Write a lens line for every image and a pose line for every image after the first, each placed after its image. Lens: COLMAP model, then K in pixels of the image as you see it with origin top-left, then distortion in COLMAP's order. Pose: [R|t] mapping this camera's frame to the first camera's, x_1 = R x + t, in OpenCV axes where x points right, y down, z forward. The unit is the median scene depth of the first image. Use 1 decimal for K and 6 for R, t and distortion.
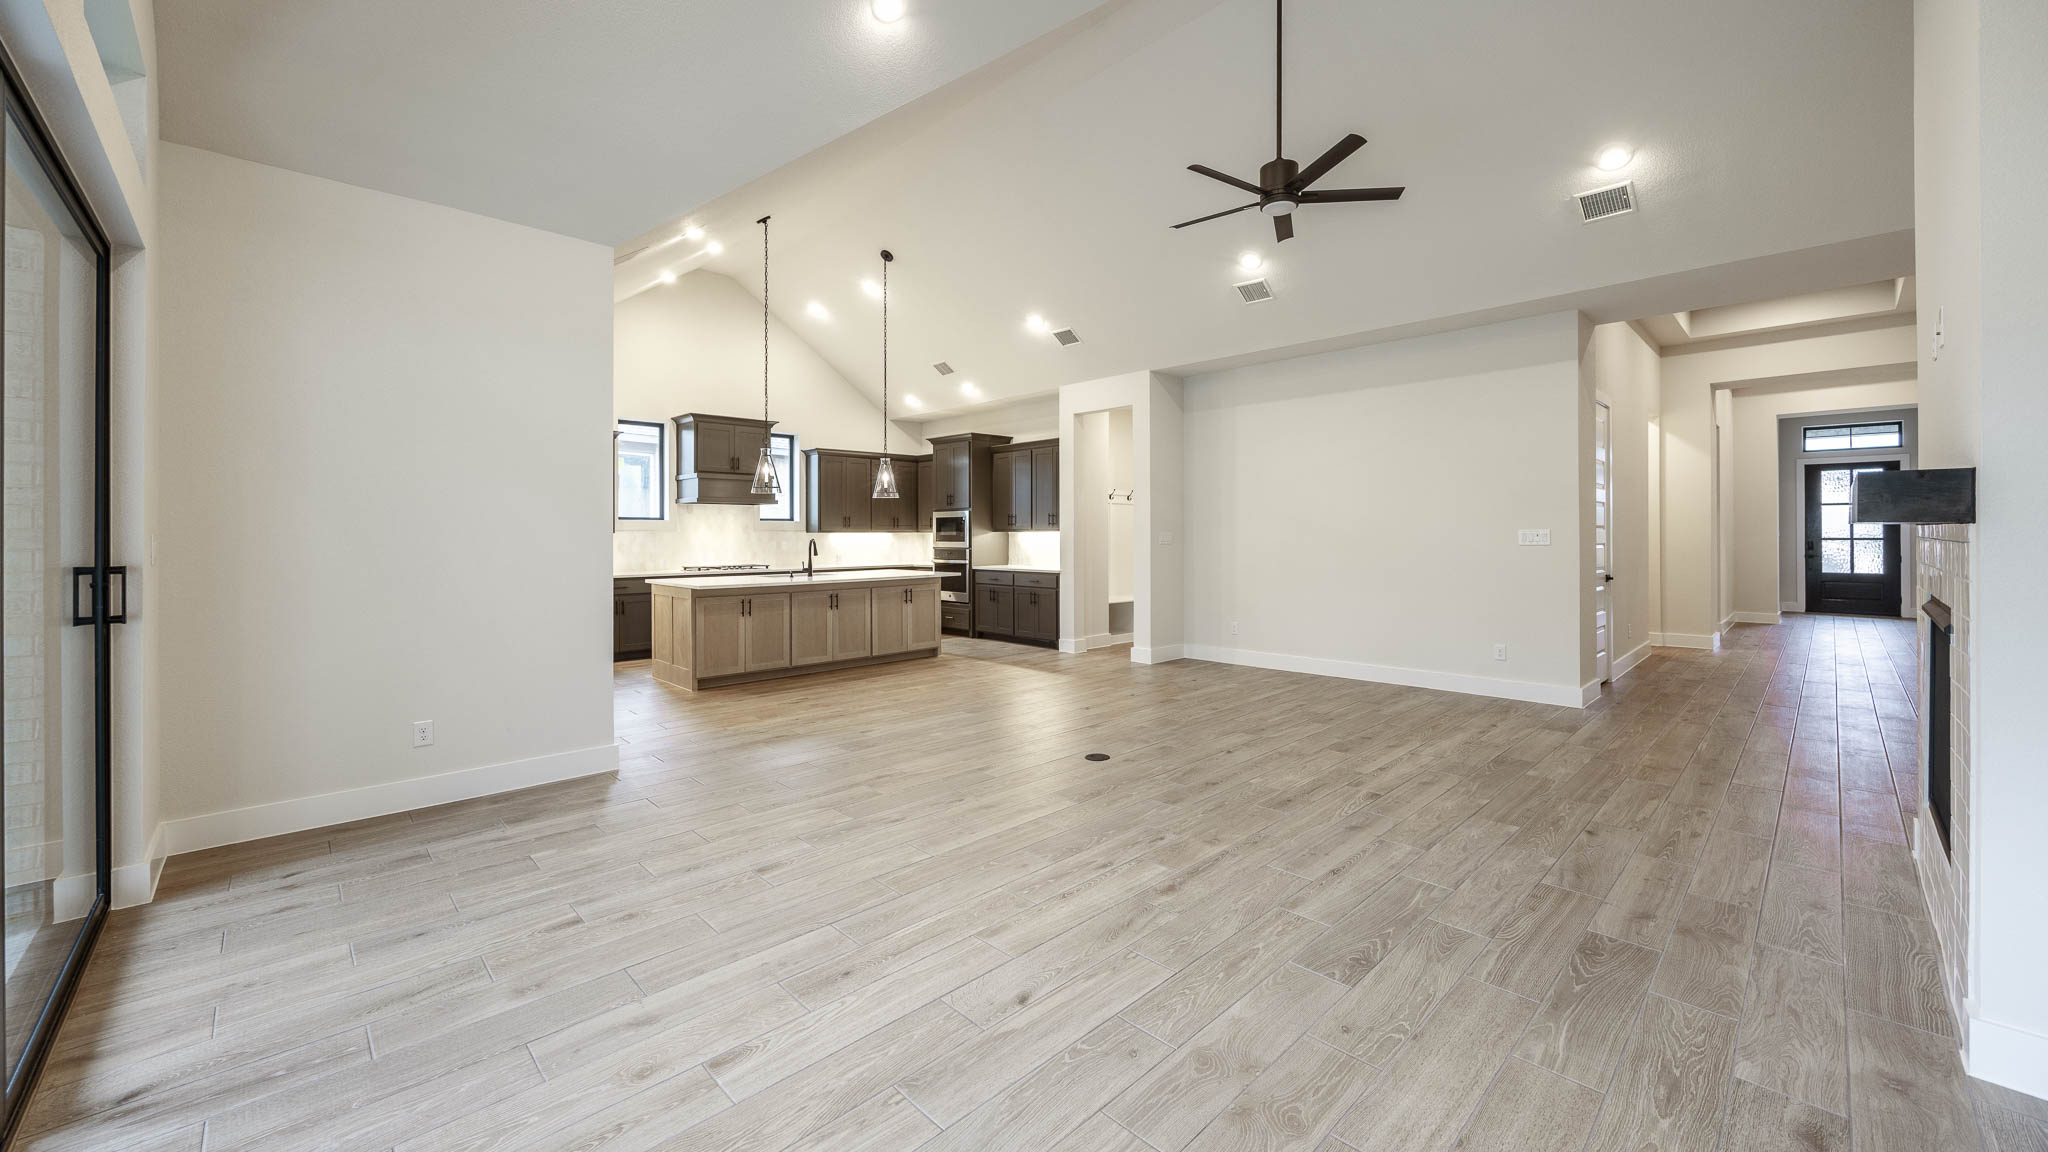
lens RADIAL K [[783.6, 0, 1024.0], [0, 783.6, 576.0], [0, 0, 1]] dist [-0.000316, -0.000010]
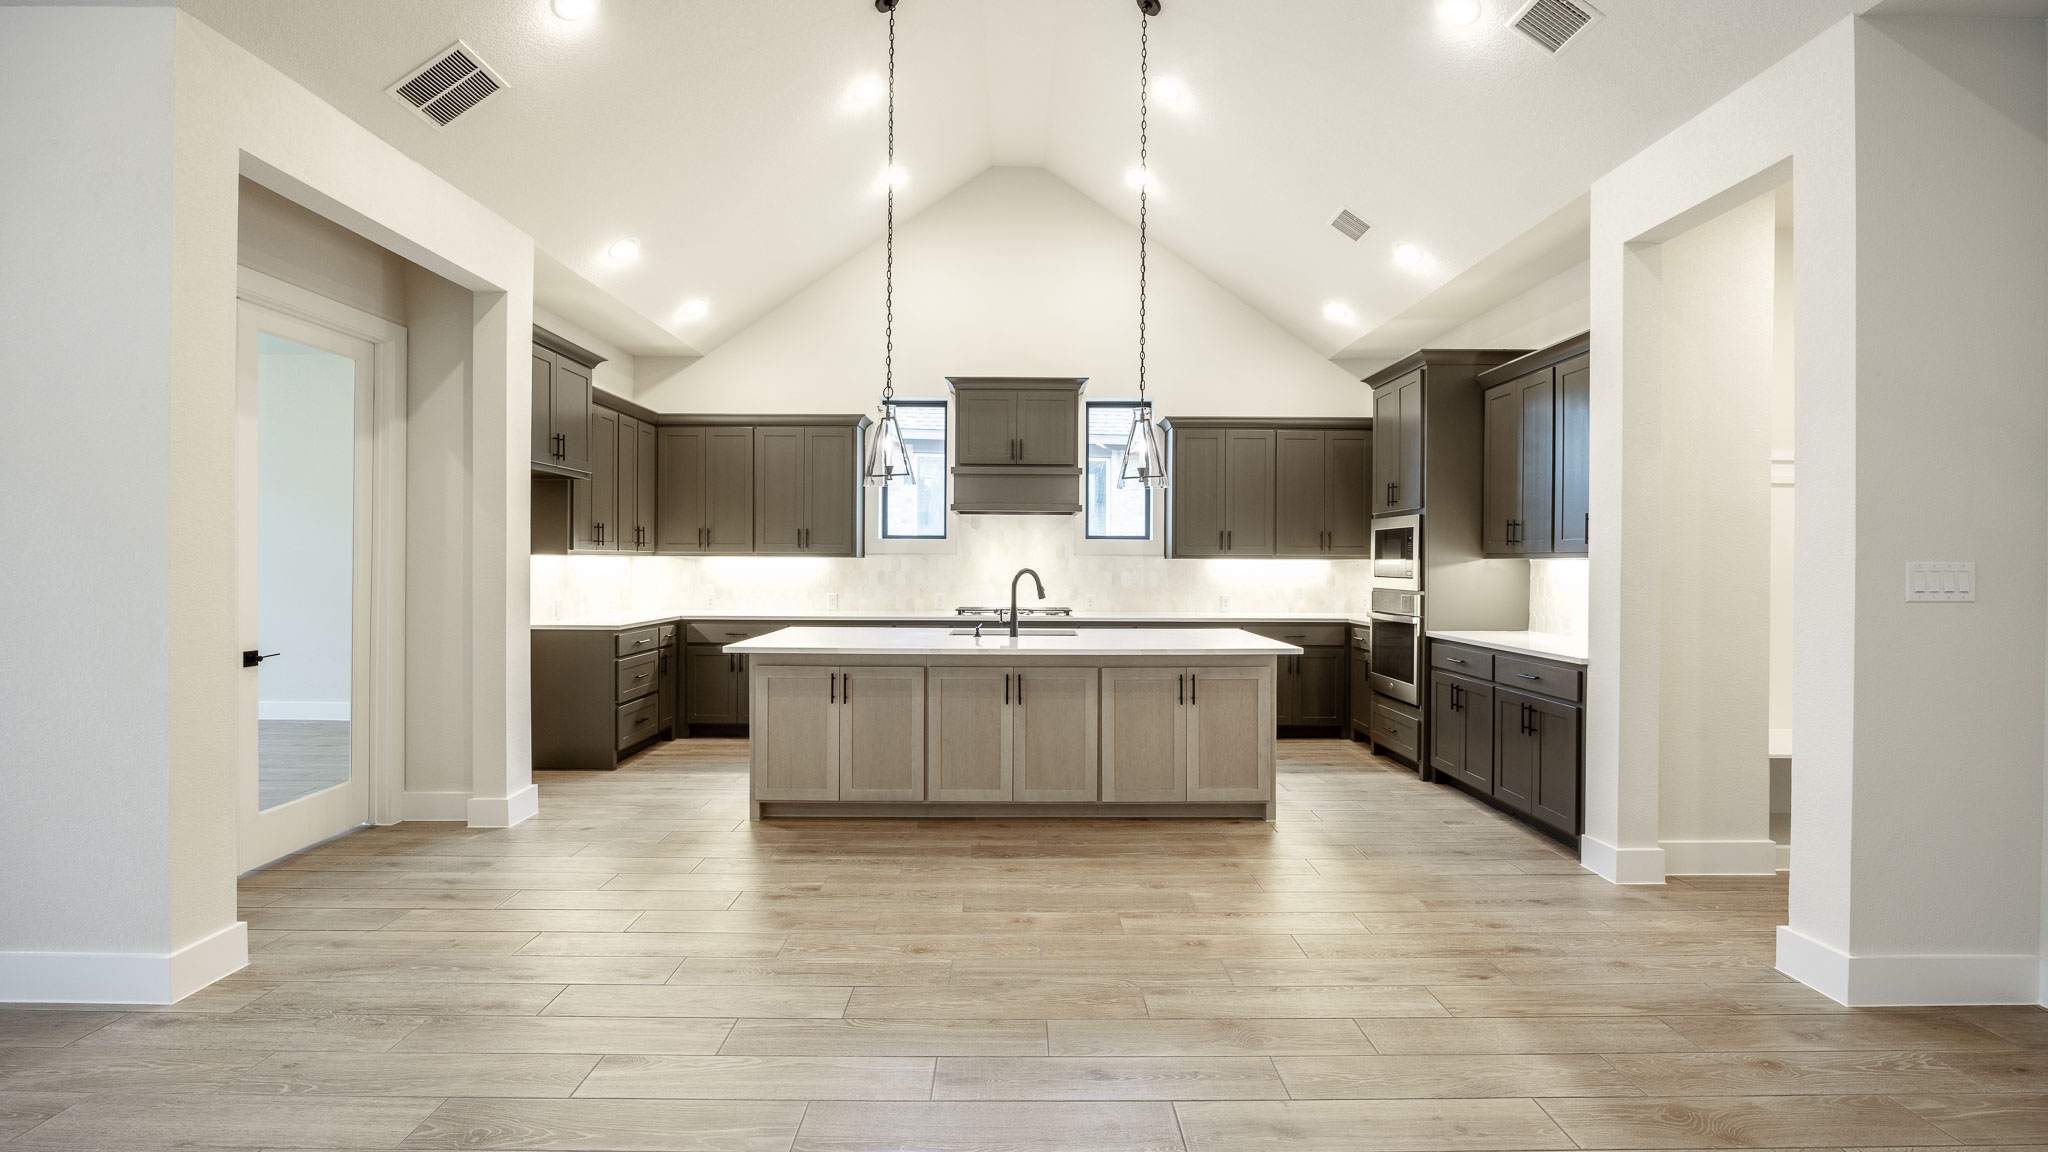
lens RADIAL K [[916.1, 0, 1024.0], [0, 916.1, 576.0], [0, 0, 1]] dist [0.002079, 0.000232]
pose [[0.719158, 0.016627, -0.694647, 0.159147], [-0.041946, 0.998929, -0.019515, -0.026635], [0.693579, 0.043172, 0.719086, 0.473322]]
